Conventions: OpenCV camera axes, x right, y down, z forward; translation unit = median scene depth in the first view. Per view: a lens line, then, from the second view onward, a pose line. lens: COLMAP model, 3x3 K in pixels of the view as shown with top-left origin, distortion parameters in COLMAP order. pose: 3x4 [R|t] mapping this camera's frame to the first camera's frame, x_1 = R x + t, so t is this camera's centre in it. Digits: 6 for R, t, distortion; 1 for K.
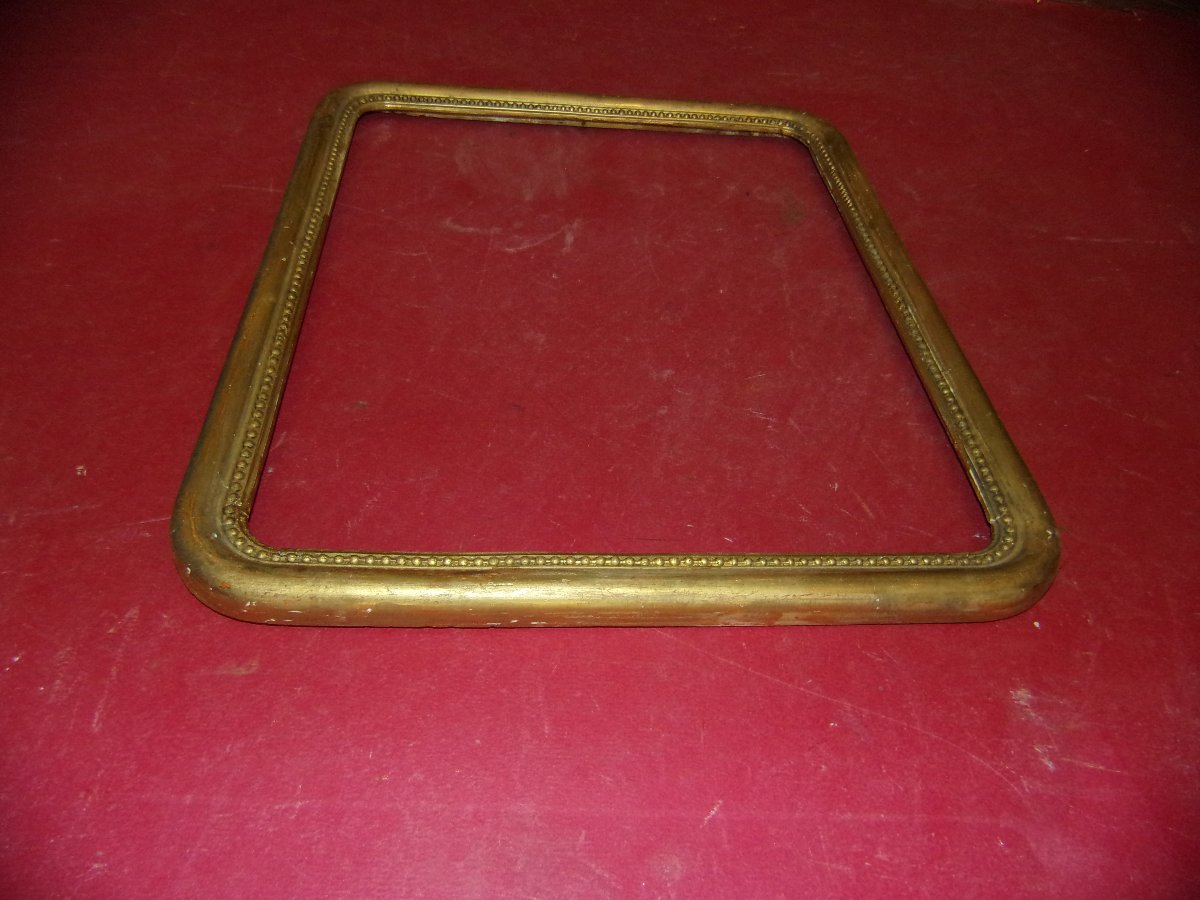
lens RADIAL K [[839.3, 0, 604.3], [0, 839.3, 440.6], [0, 0, 1]] dist [-0.009512, -0.018036]
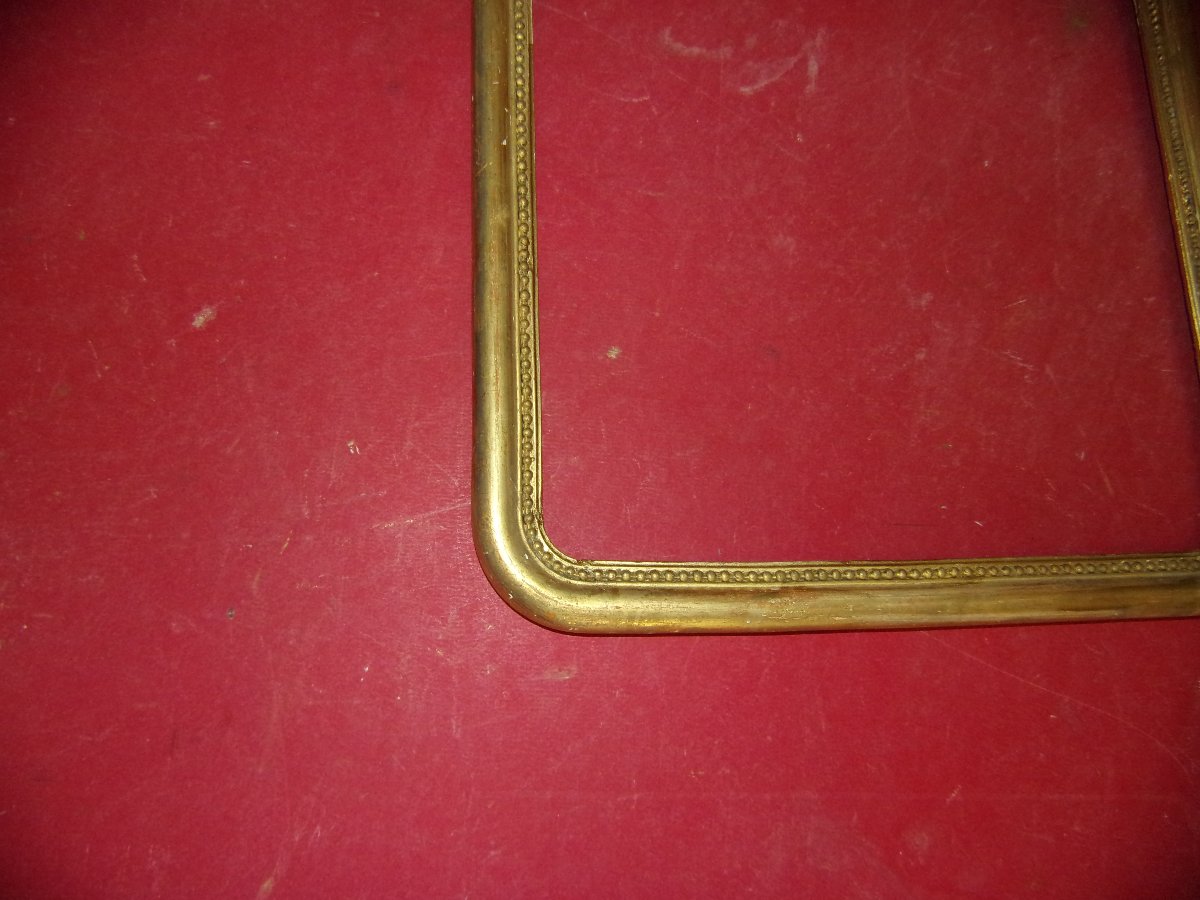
lens RADIAL K [[839.3, 0, 602.5], [0, 839.3, 450.9], [0, 0, 1]] dist [-0.009512, -0.018036]
pose [[0.998507, 0.049668, 0.022731, -0.305932], [-0.054201, 0.849298, 0.525125, -0.422679], [0.006776, -0.525573, 0.850722, 0.139563]]
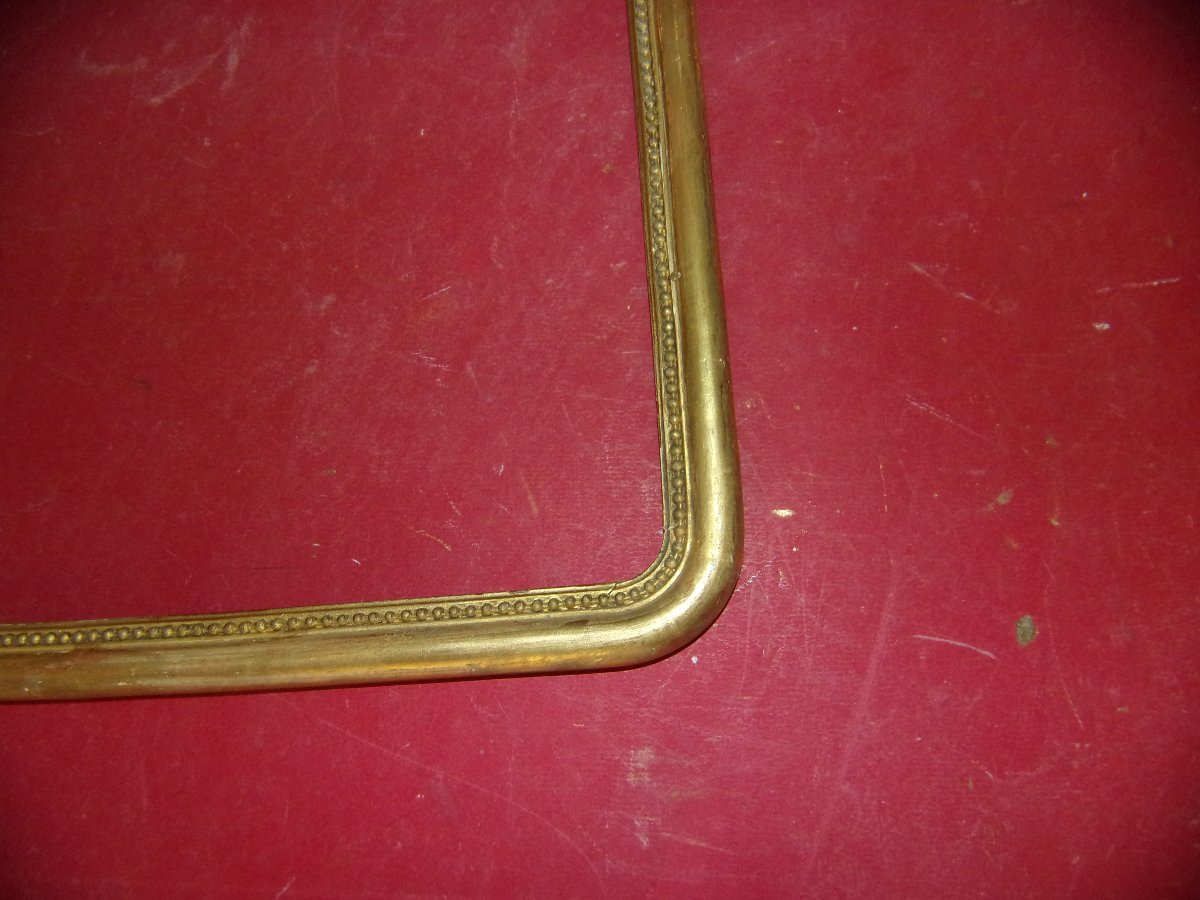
lens RADIAL K [[839.3, 0, 596.5], [0, 839.3, 455.4], [0, 0, 1]] dist [-0.009512, -0.018036]
pose [[0.979579, -0.030717, -0.198698, 0.504323], [0.129809, 0.851308, 0.508354, -0.344125], [0.153538, -0.523766, 0.837911, 0.317590]]
